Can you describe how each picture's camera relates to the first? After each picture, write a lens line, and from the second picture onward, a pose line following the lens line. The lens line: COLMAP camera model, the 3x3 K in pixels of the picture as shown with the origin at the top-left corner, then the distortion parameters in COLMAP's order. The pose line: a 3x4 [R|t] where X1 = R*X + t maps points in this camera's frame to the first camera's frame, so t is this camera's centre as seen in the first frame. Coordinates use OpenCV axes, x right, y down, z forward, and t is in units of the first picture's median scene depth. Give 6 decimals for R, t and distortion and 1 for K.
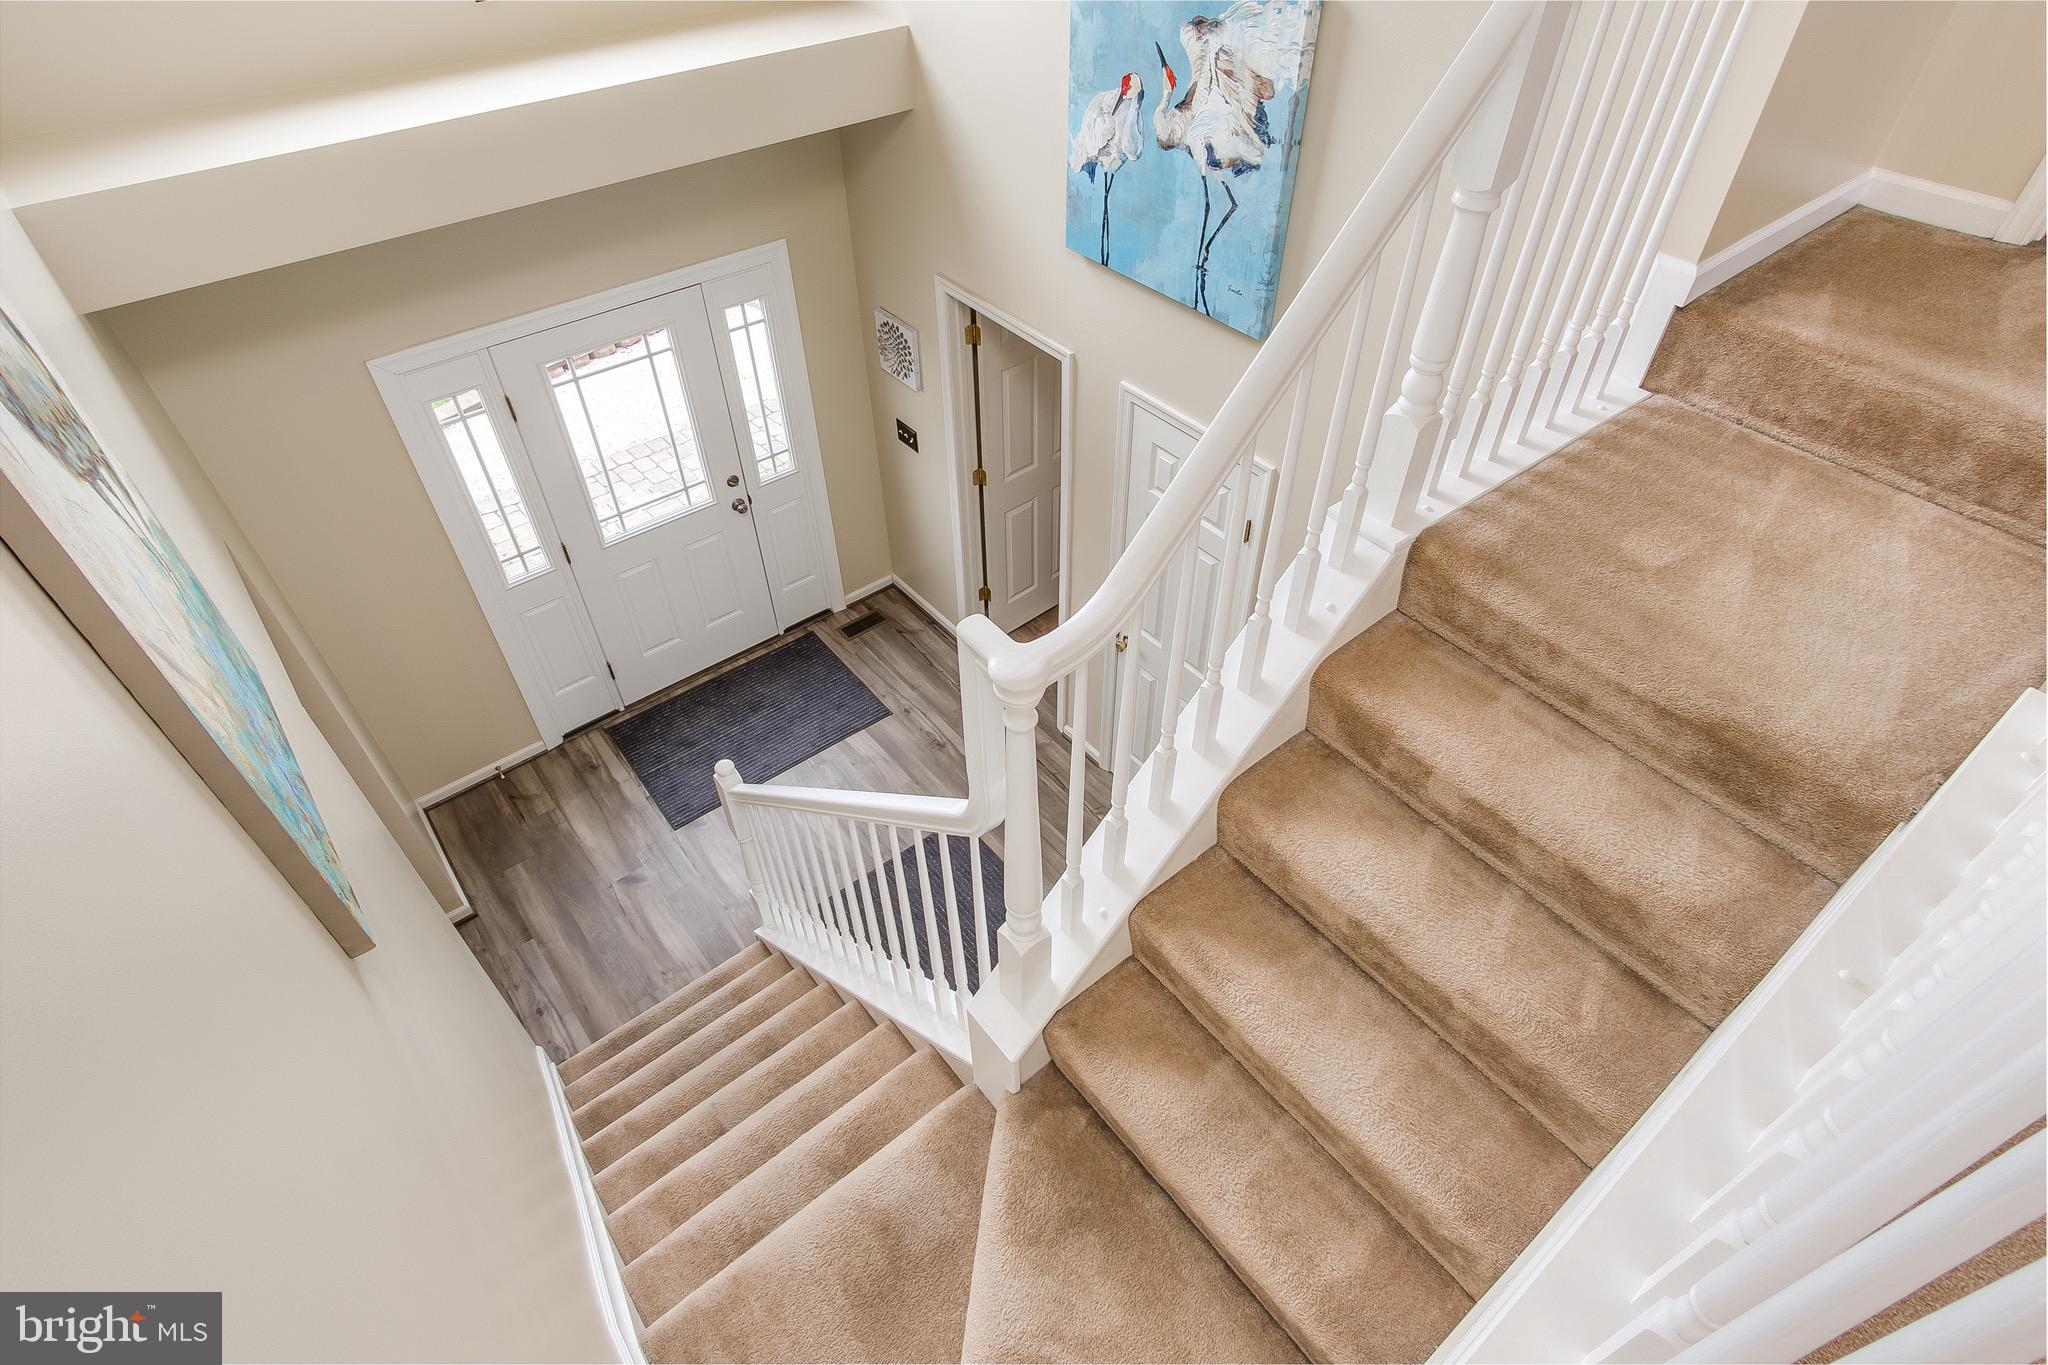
lens RADIAL K [[1100.2, 0, 1027.7], [0, 1100.2, 668.0], [0, 0, 1]] dist [0.004768, 0.002122]
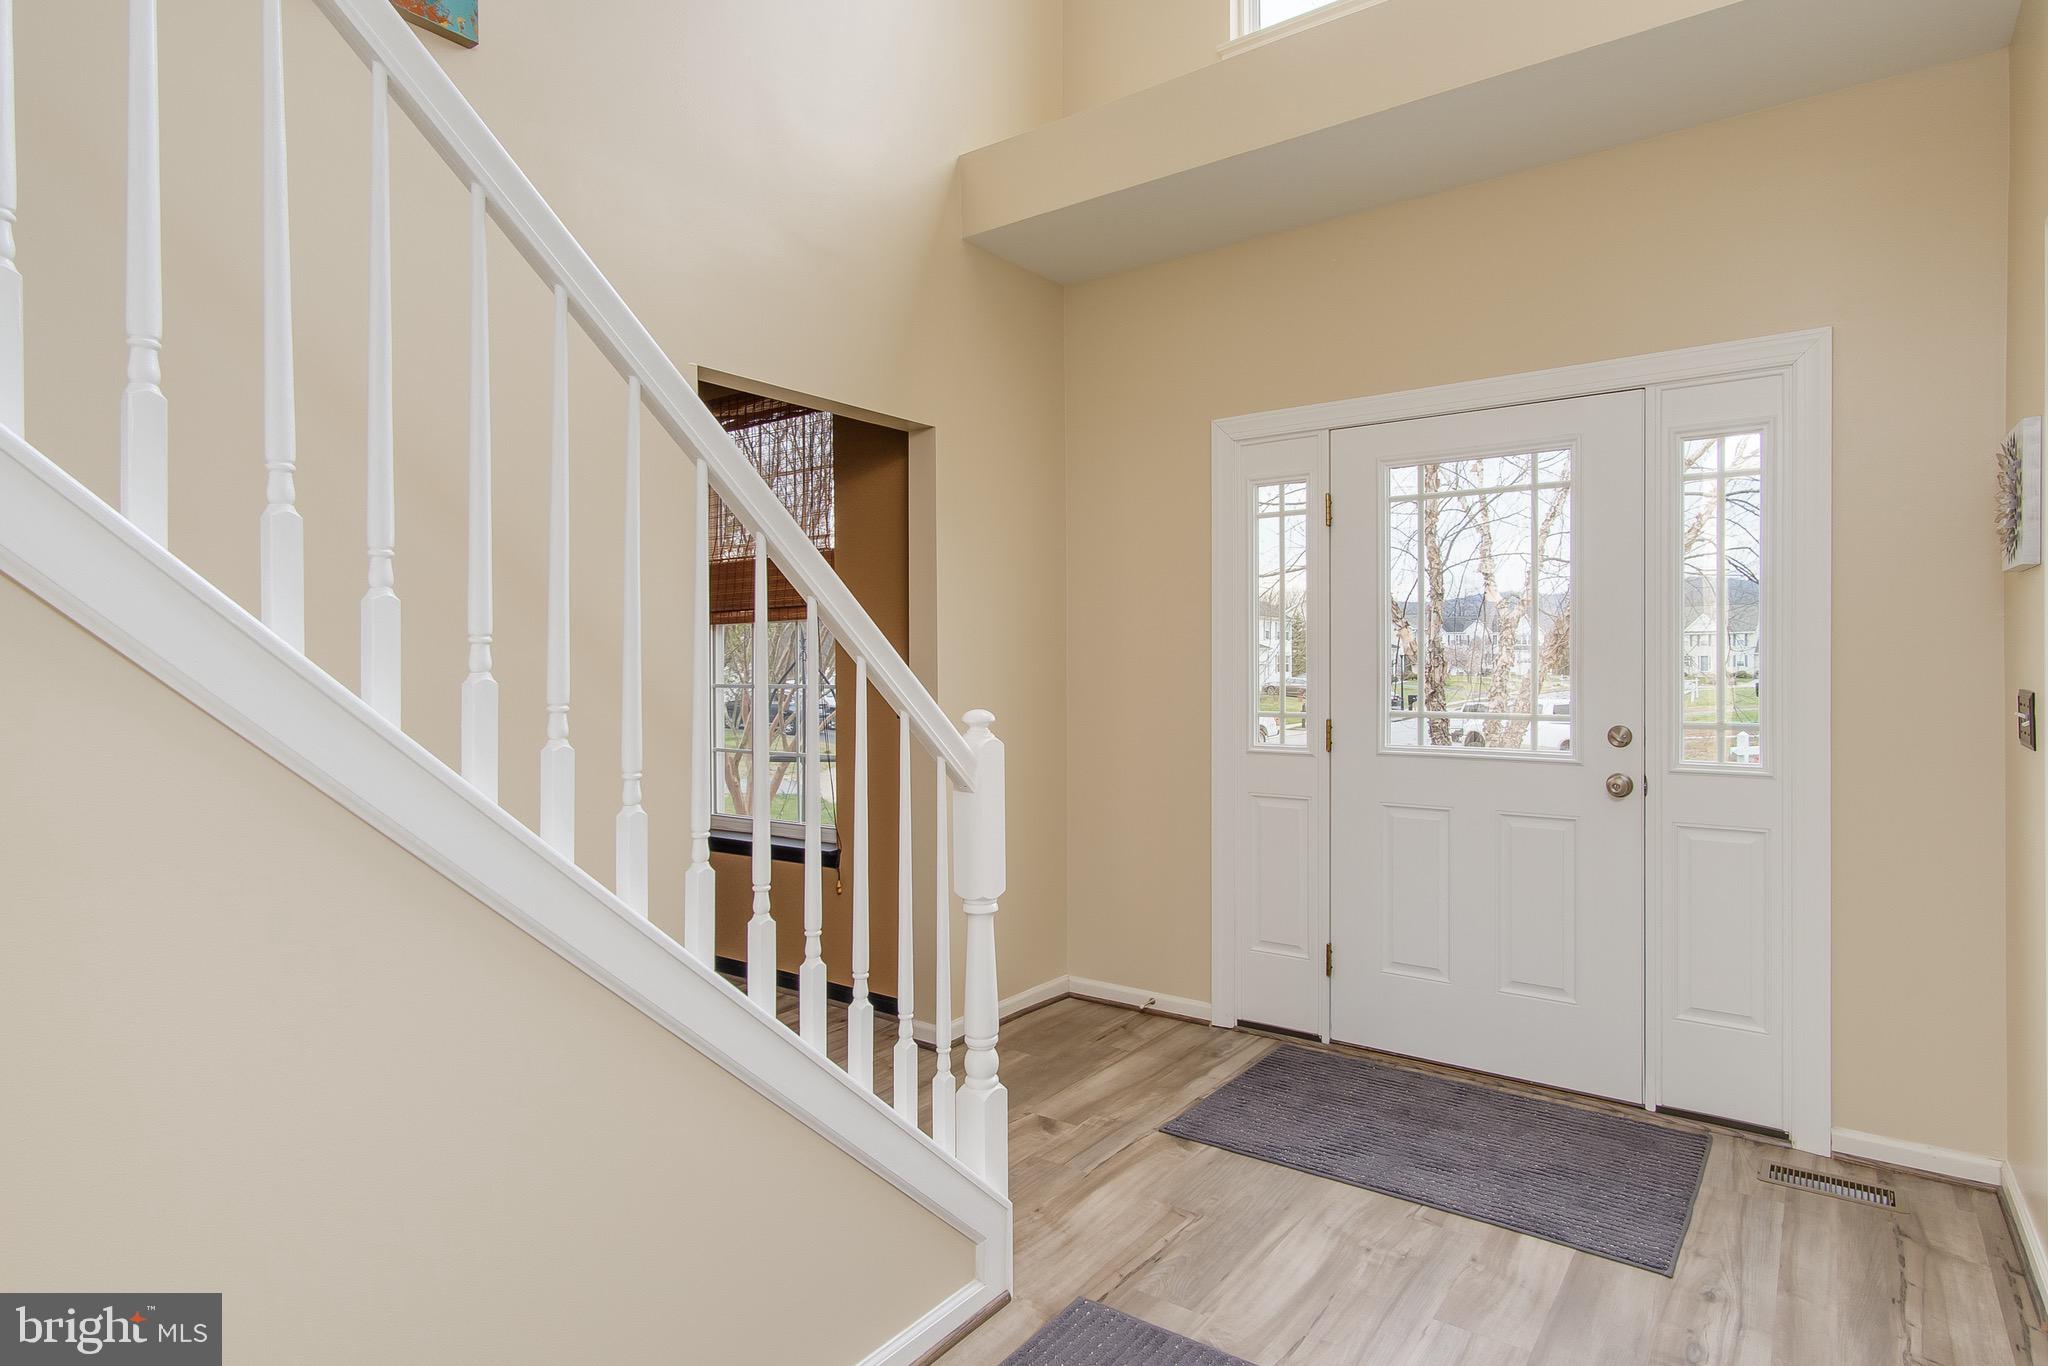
lens RADIAL K [[1100.2, 0, 1027.7], [0, 1100.2, 668.5], [0, 0, 1]] dist [0.004768, 0.002122]
pose [[0.260220, 0.011480, -0.965481, 0.206794], [-0.665757, 0.726357, -0.170801, 0.108841], [0.699323, 0.687222, 0.196656, 0.632773]]
